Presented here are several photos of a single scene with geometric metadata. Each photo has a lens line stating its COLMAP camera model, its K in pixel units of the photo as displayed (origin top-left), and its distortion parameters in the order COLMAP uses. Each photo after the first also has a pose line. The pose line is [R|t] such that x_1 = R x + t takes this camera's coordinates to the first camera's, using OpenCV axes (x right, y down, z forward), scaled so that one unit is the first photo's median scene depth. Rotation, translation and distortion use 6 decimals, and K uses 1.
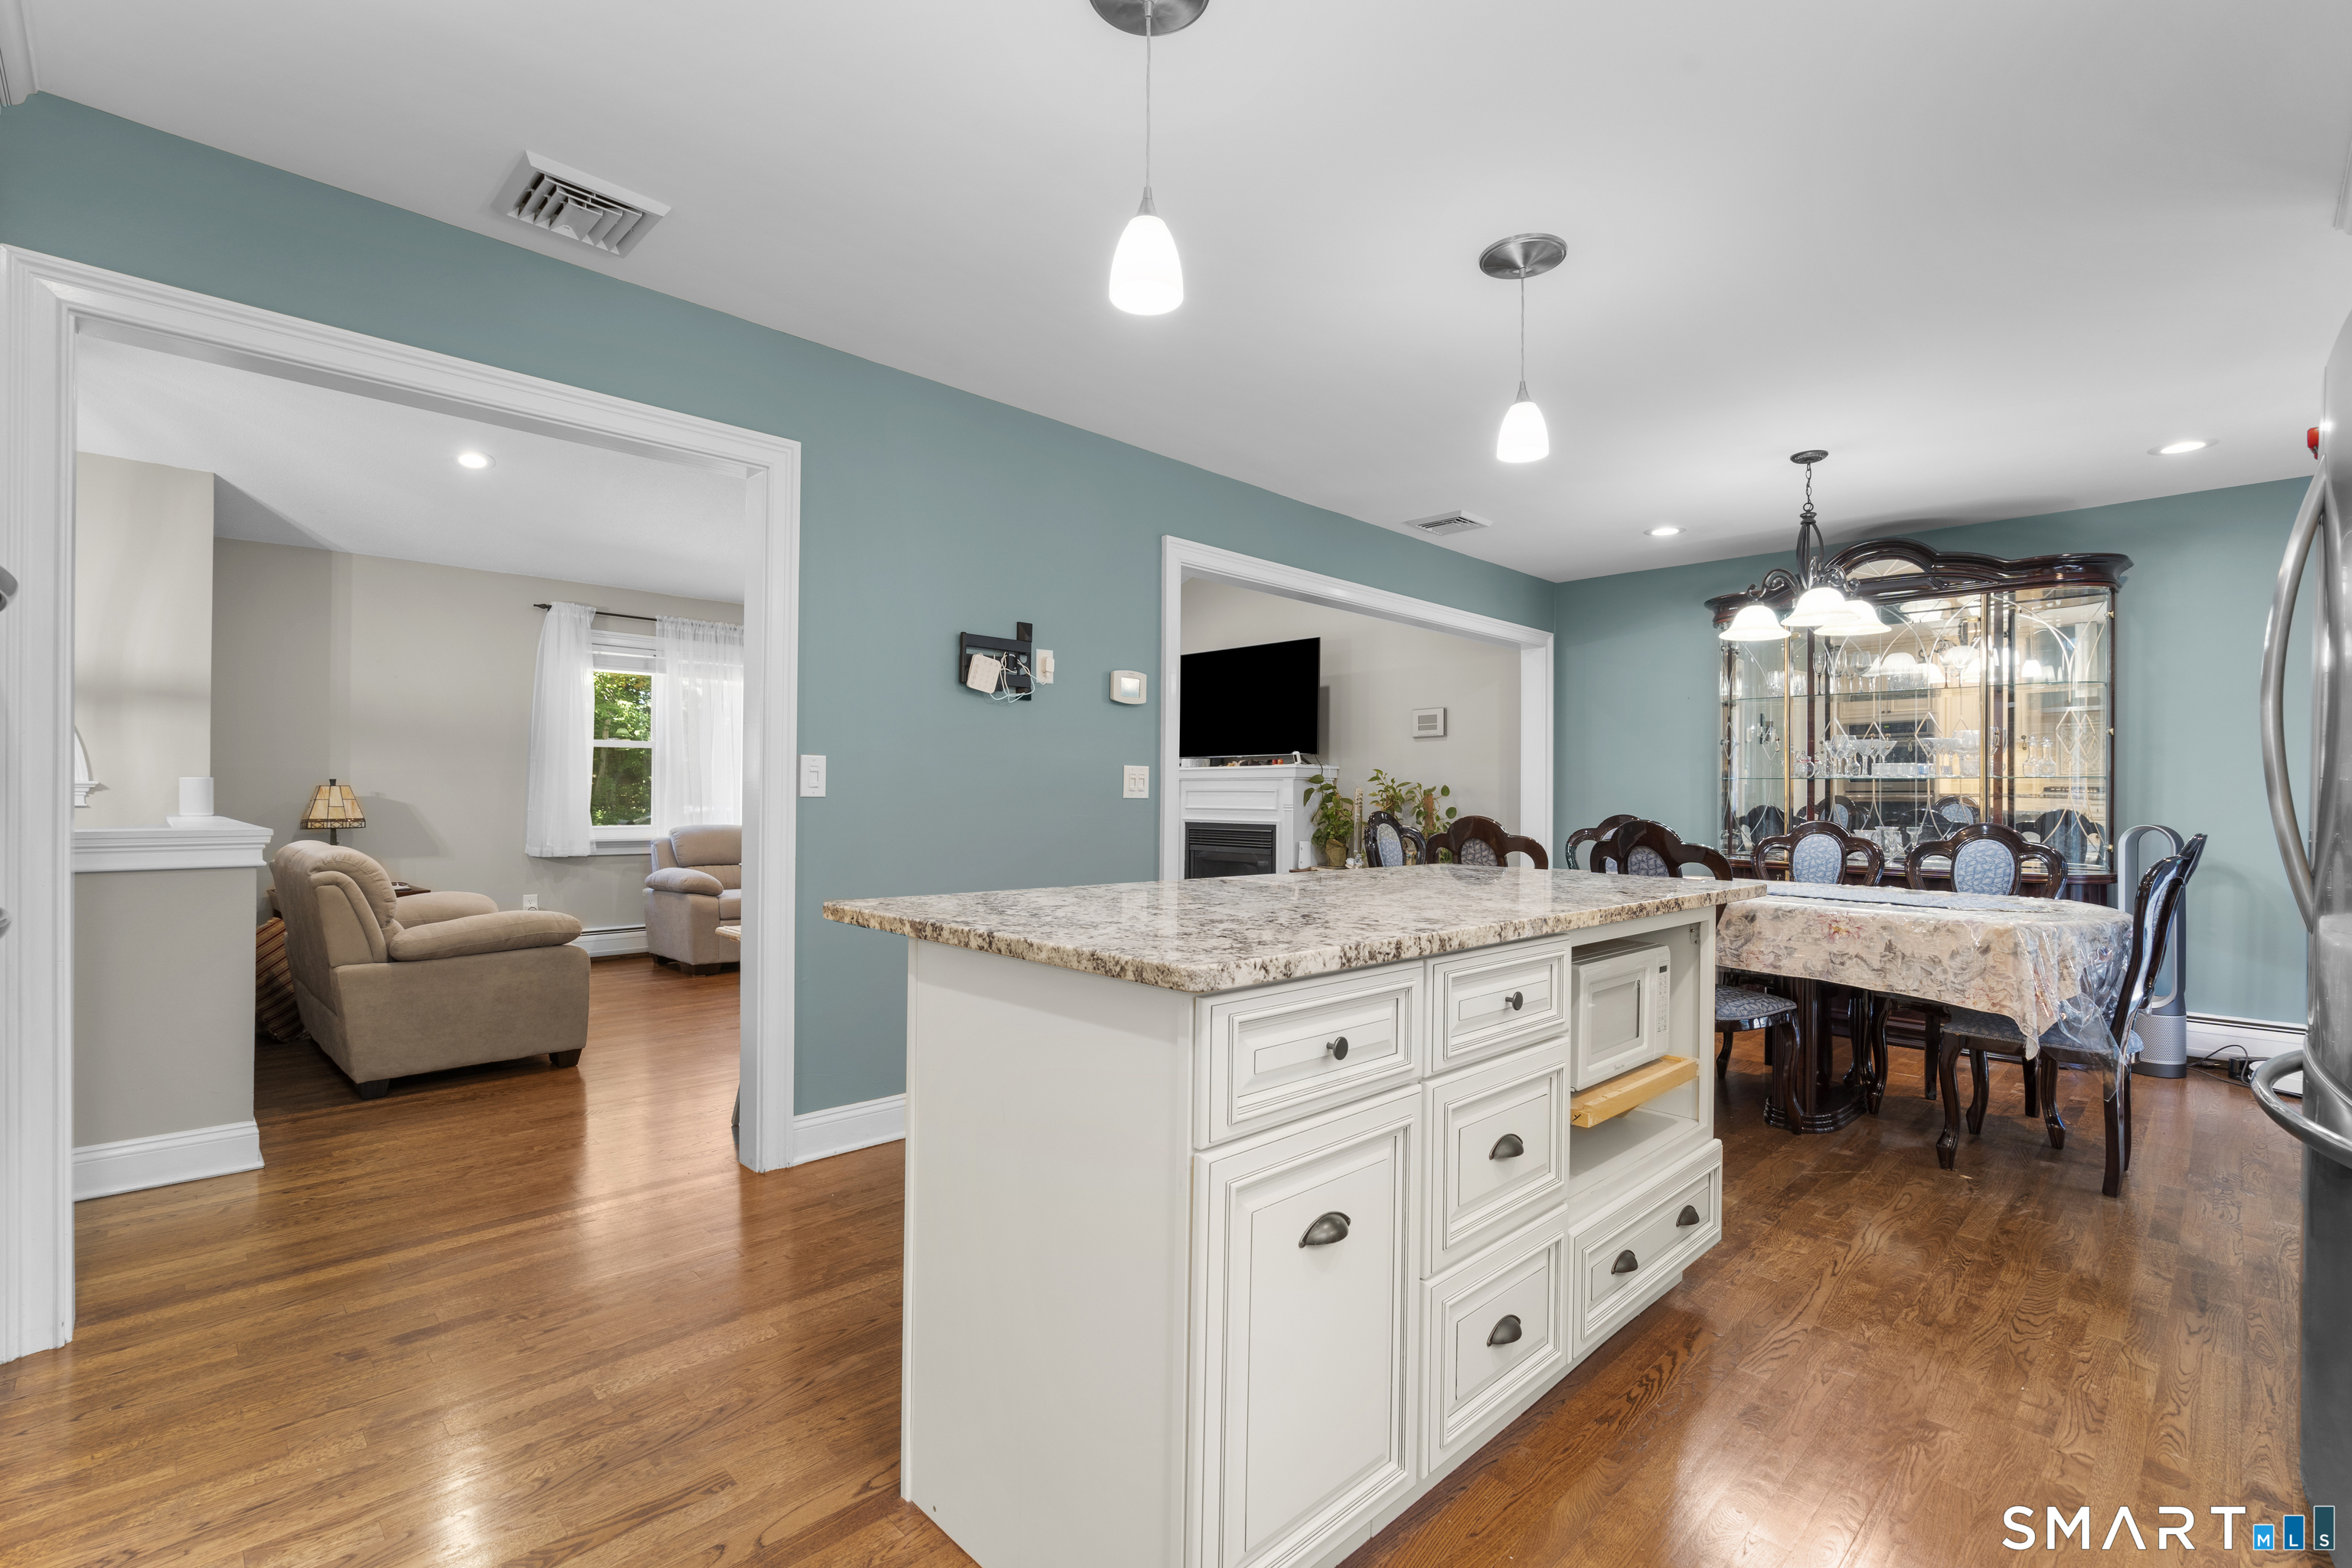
lens RADIAL K [[1050.7, 0, 1193.6], [0, 1050.7, 784.3], [0, 0, 1]] dist [-0.009971, 0.004026]
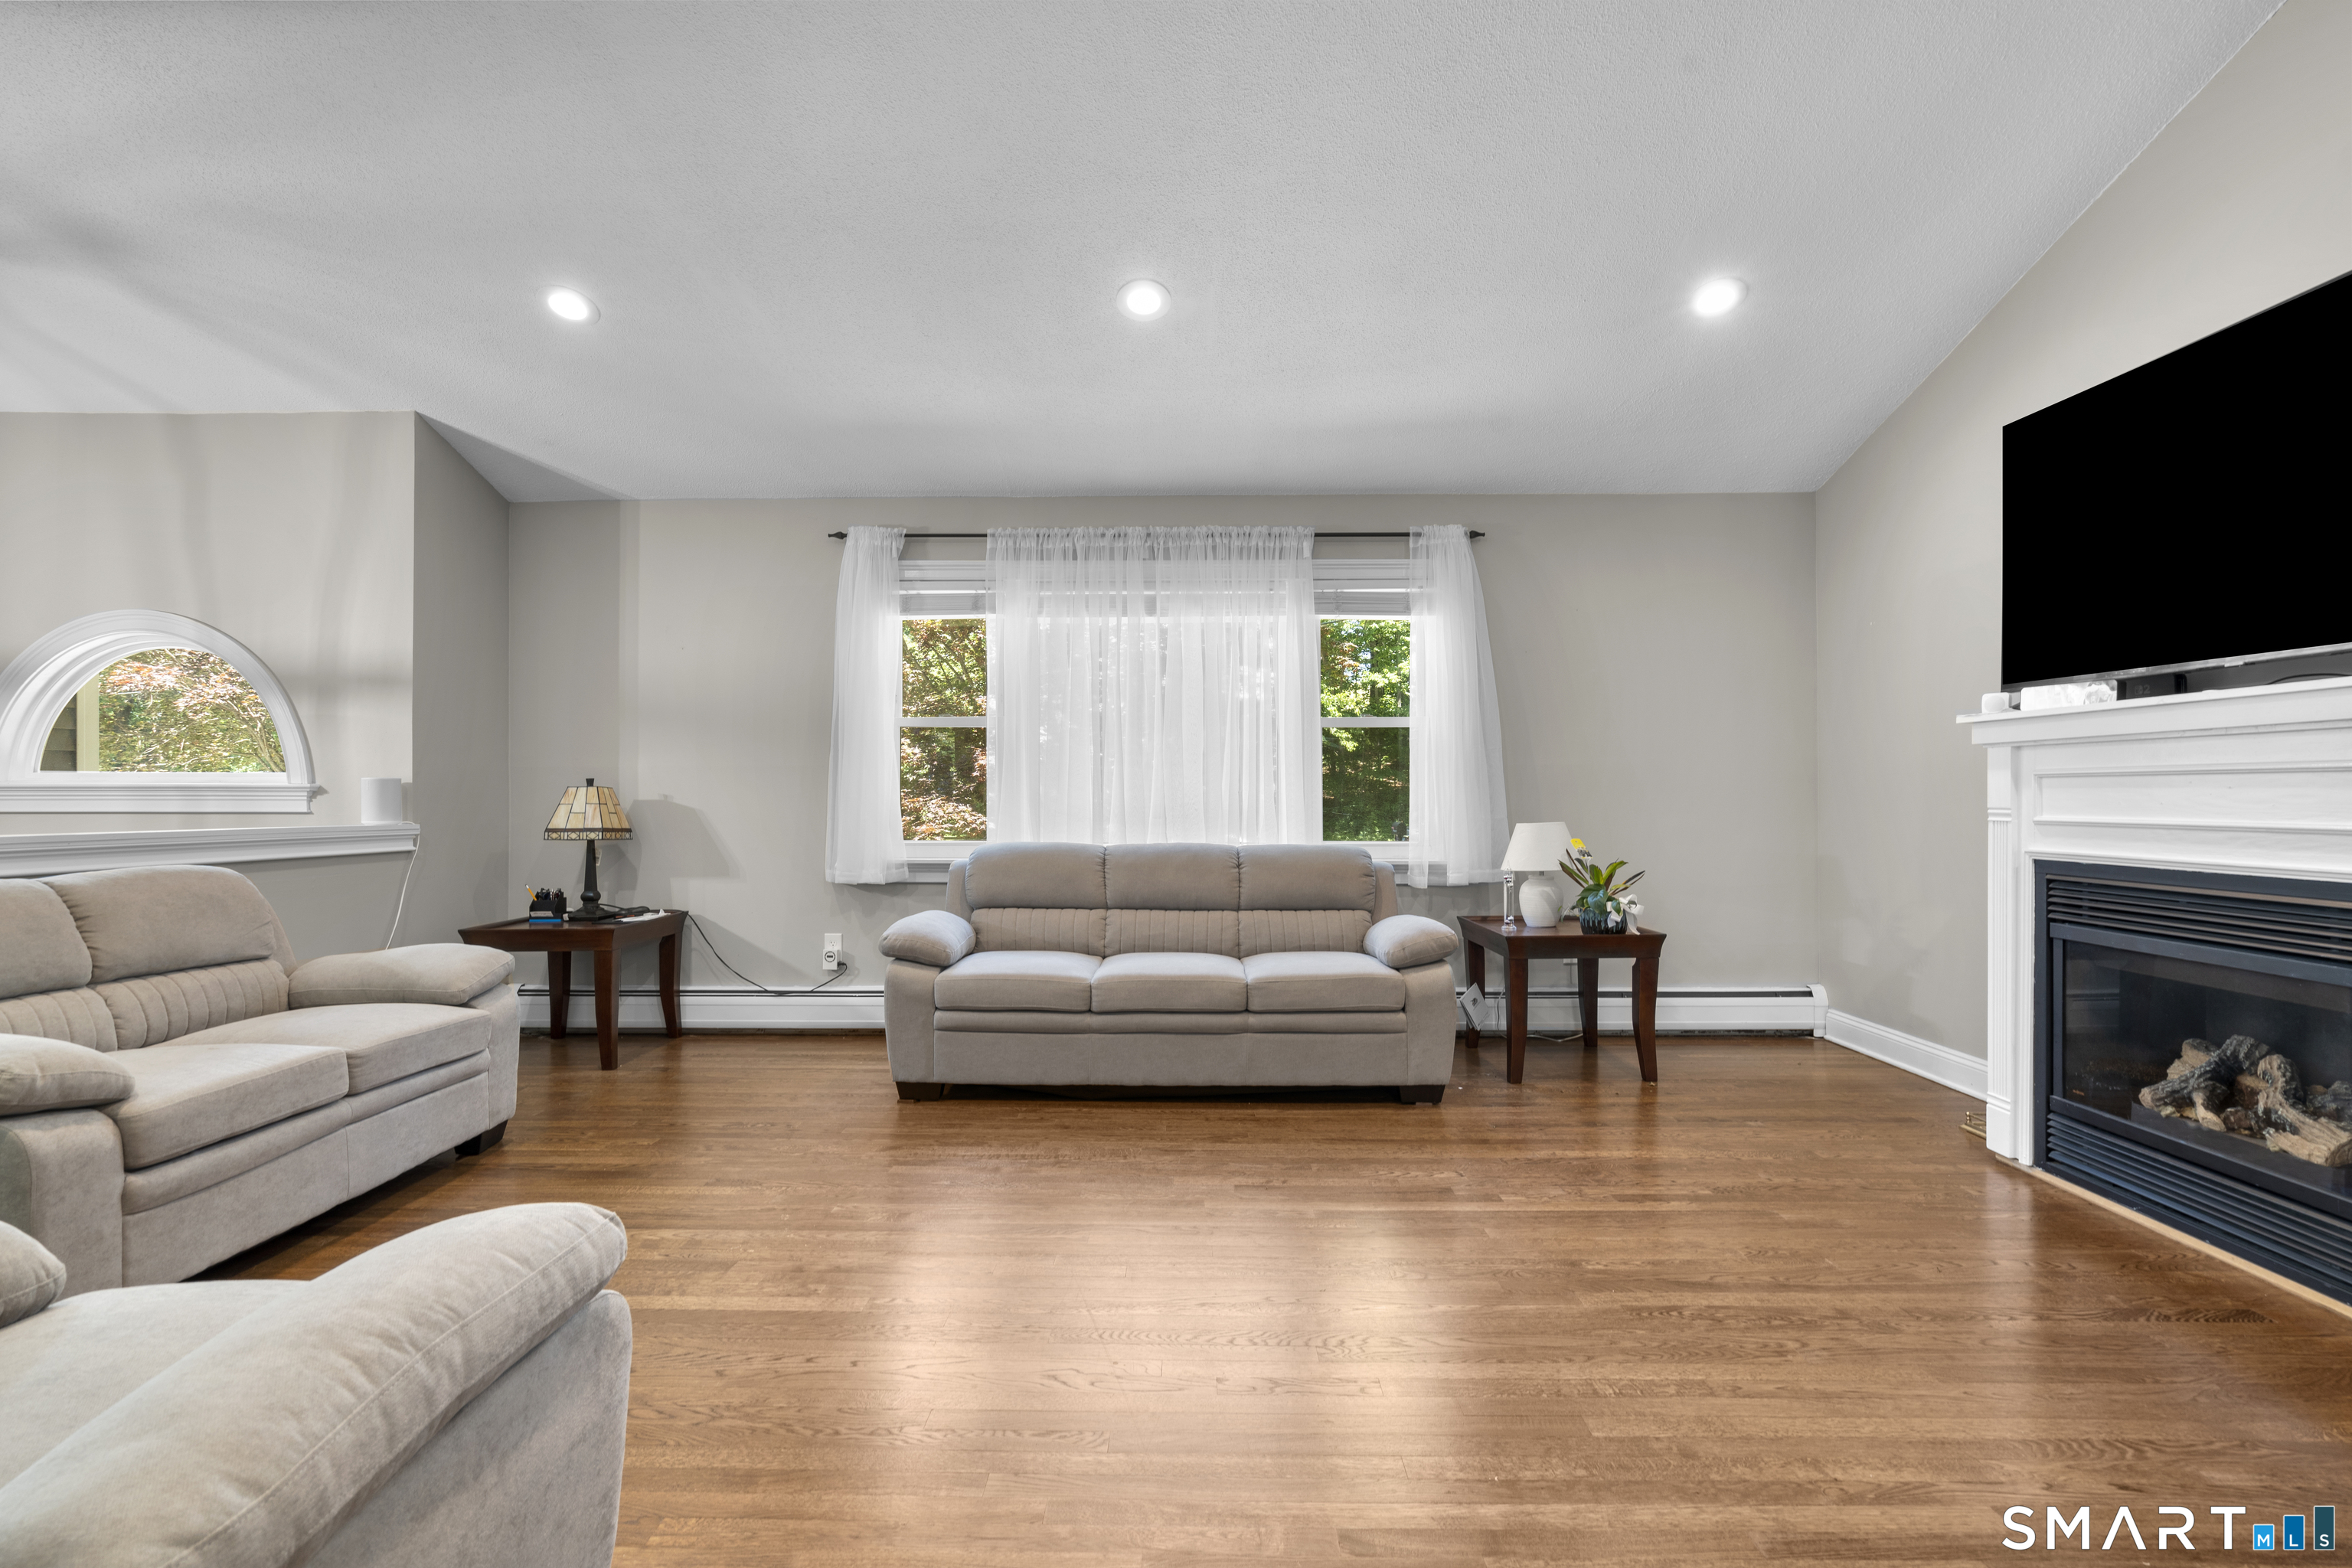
lens RADIAL K [[1050.7, 0, 1184.5], [0, 1050.7, 782.0], [0, 0, 1]] dist [-0.009971, 0.004026]
pose [[0.708202, -0.013180, -0.705887, 0.056161], [0.013998, 0.999891, -0.004625, 0.006948], [0.705871, -0.006605, 0.708309, 0.640893]]
